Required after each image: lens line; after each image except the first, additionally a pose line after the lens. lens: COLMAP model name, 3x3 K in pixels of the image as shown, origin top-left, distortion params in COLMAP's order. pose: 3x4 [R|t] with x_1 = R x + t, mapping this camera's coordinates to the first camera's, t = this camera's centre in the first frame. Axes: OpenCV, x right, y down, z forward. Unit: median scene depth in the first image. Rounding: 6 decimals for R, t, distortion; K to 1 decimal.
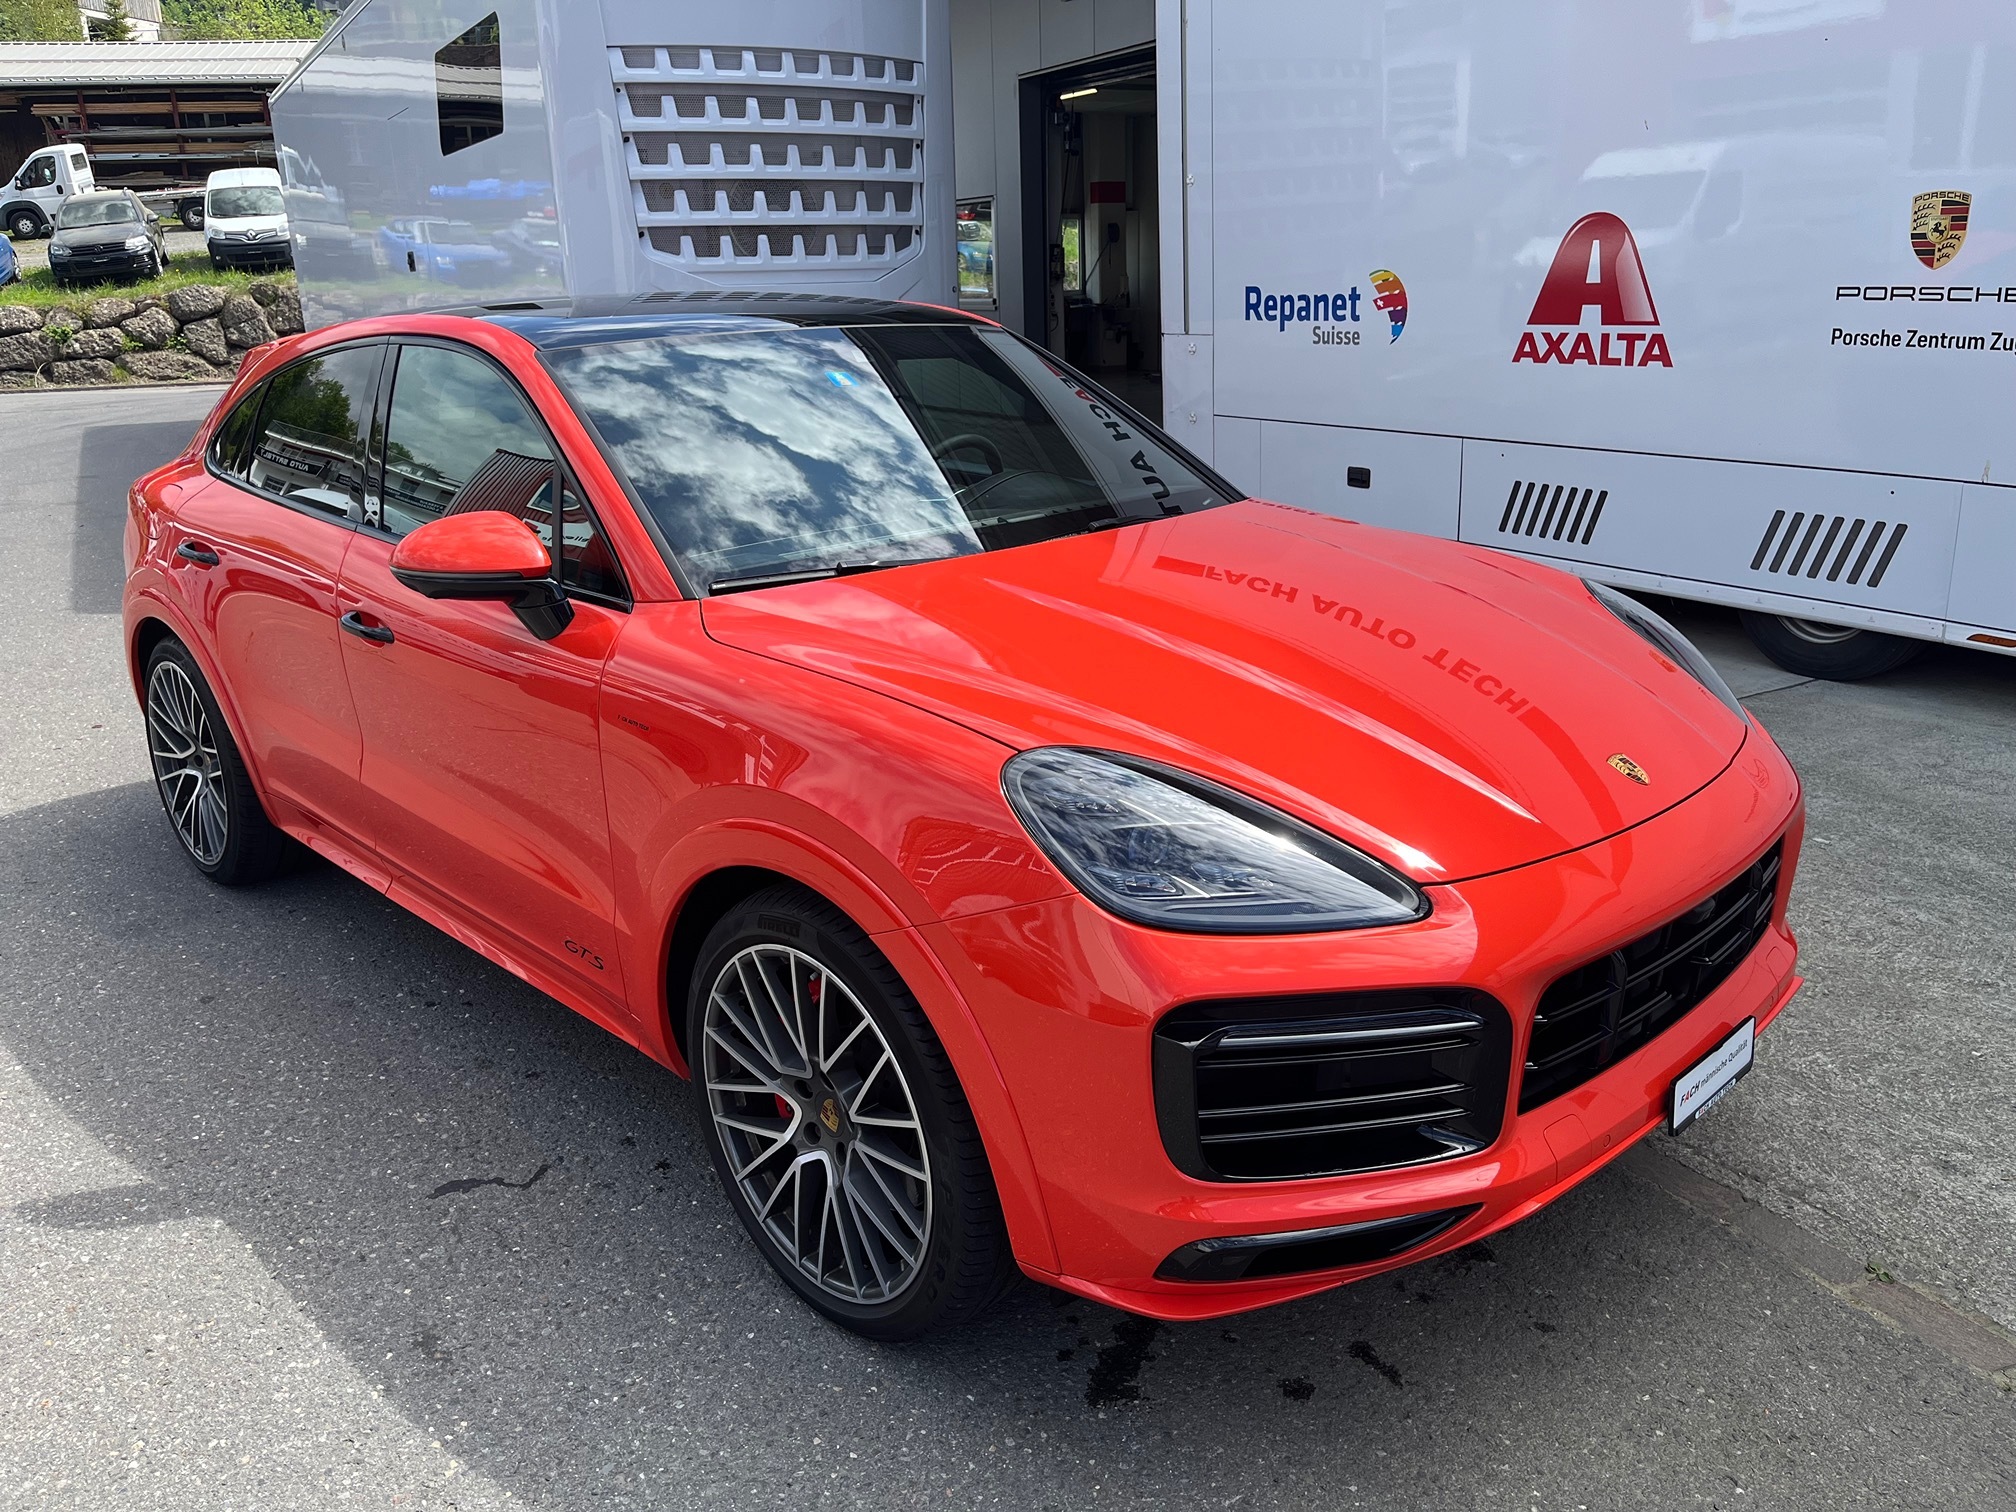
lens RADIAL K [[1534.9, 0, 1013.4], [0, 1534.9, 746.1], [0, 0, 1]] dist [0.063257, -0.108318]
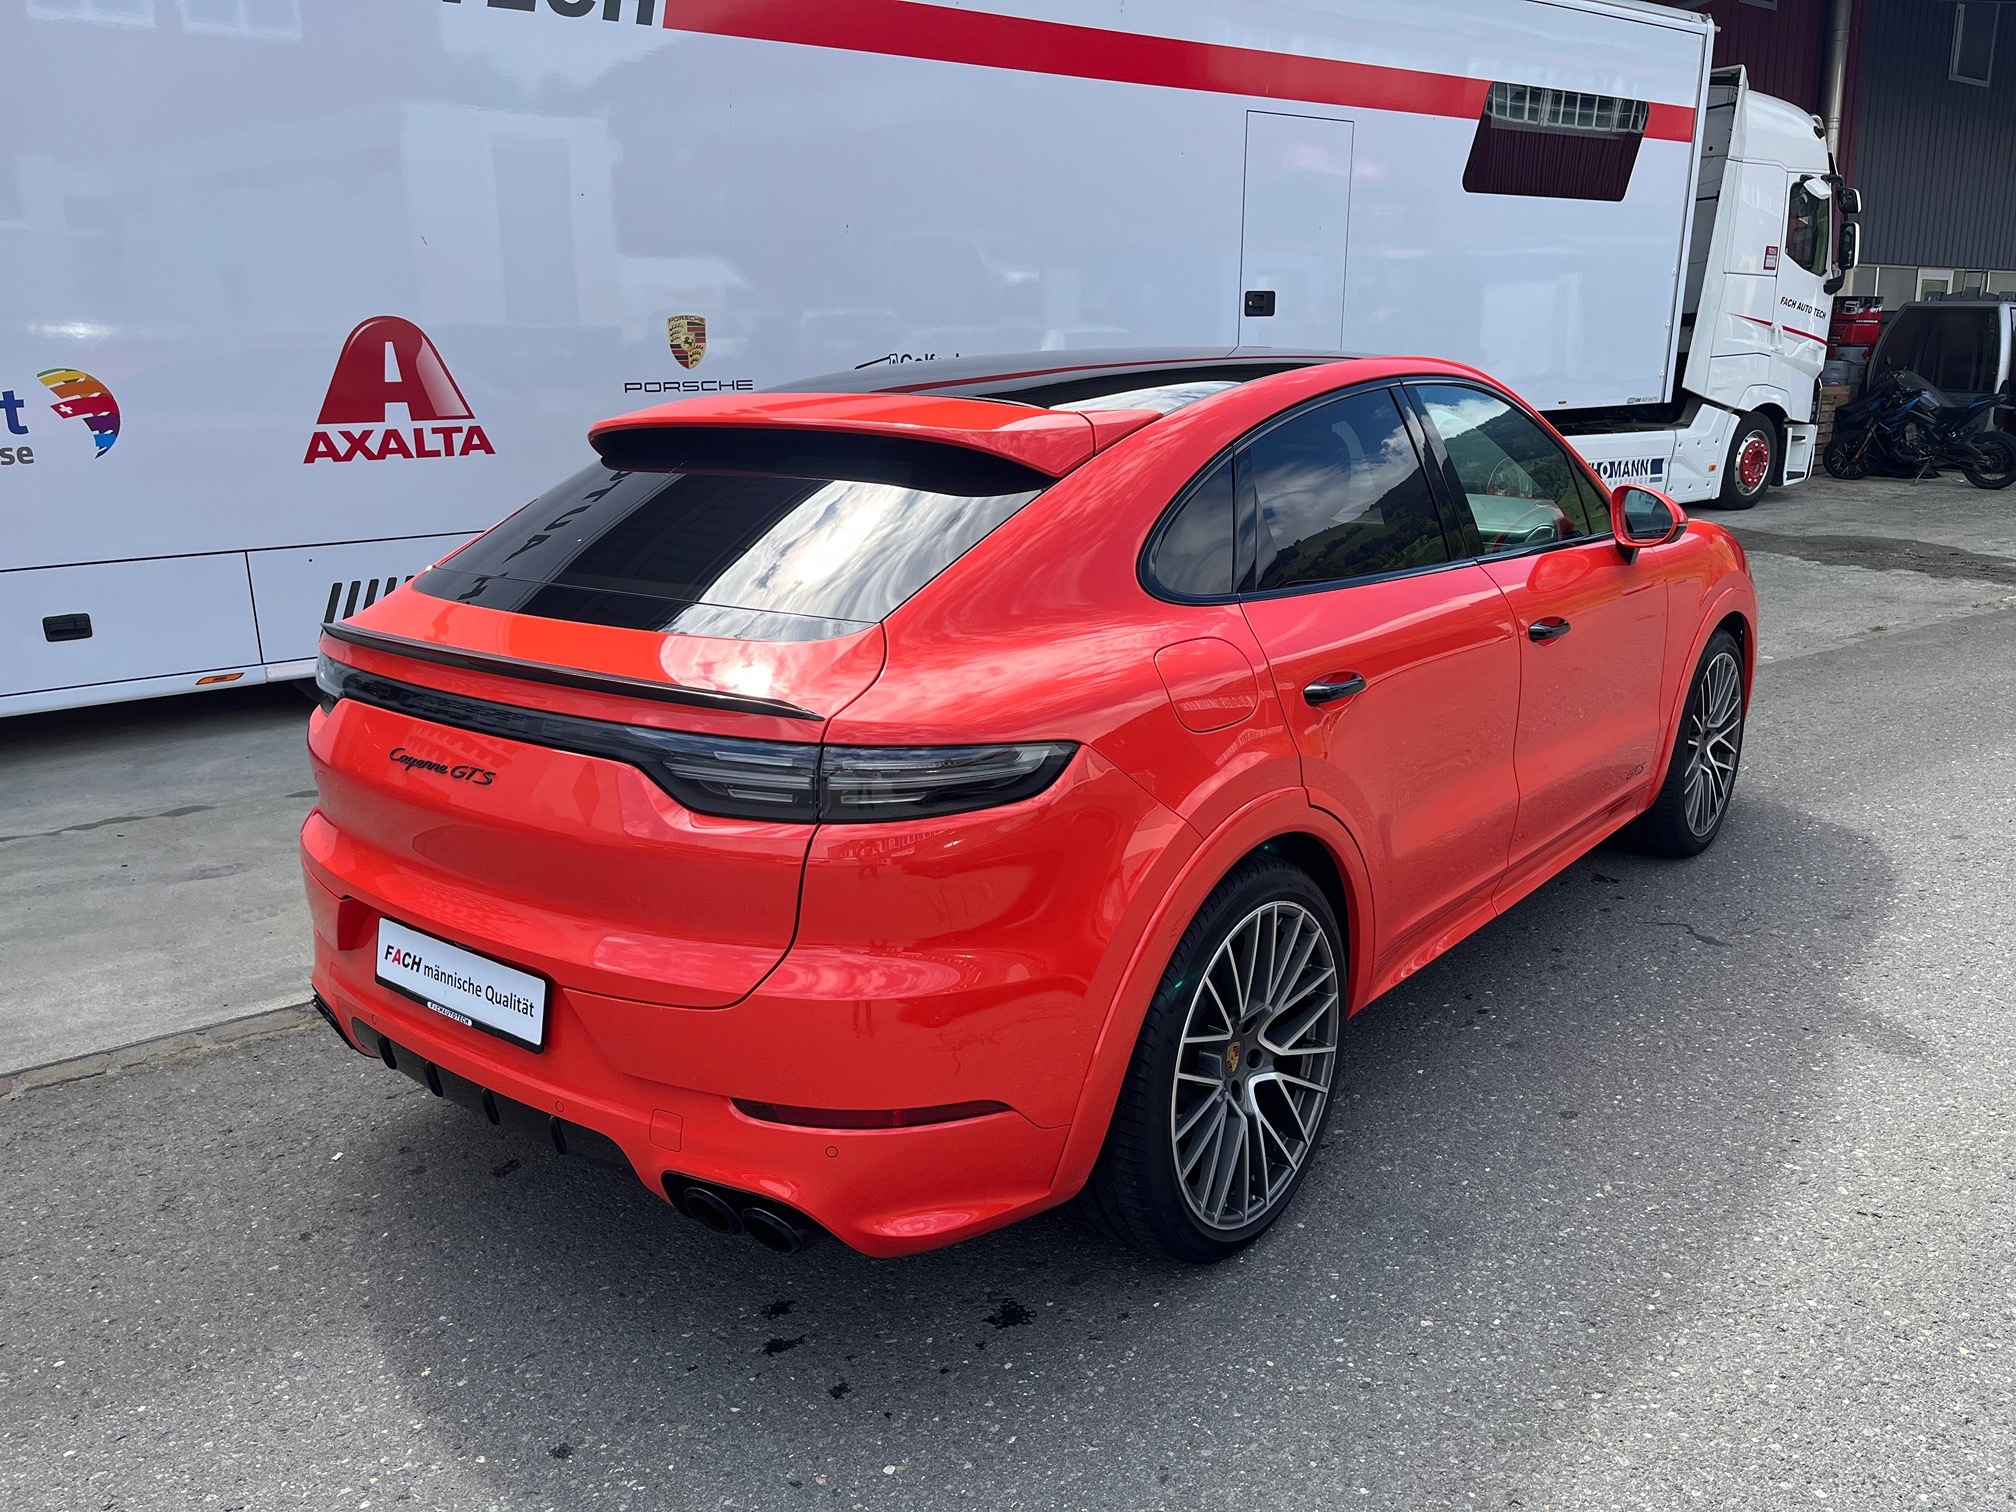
lens RADIAL K [[1534.9, 0, 1013.4], [0, 1534.9, 746.1], [0, 0, 1]] dist [0.063257, -0.108318]
pose [[-0.116735, -0.208257, 0.971083, -0.742276], [0.310695, 0.921034, 0.234872, -0.188125], [-0.943314, 0.329128, -0.042812, 0.731765]]
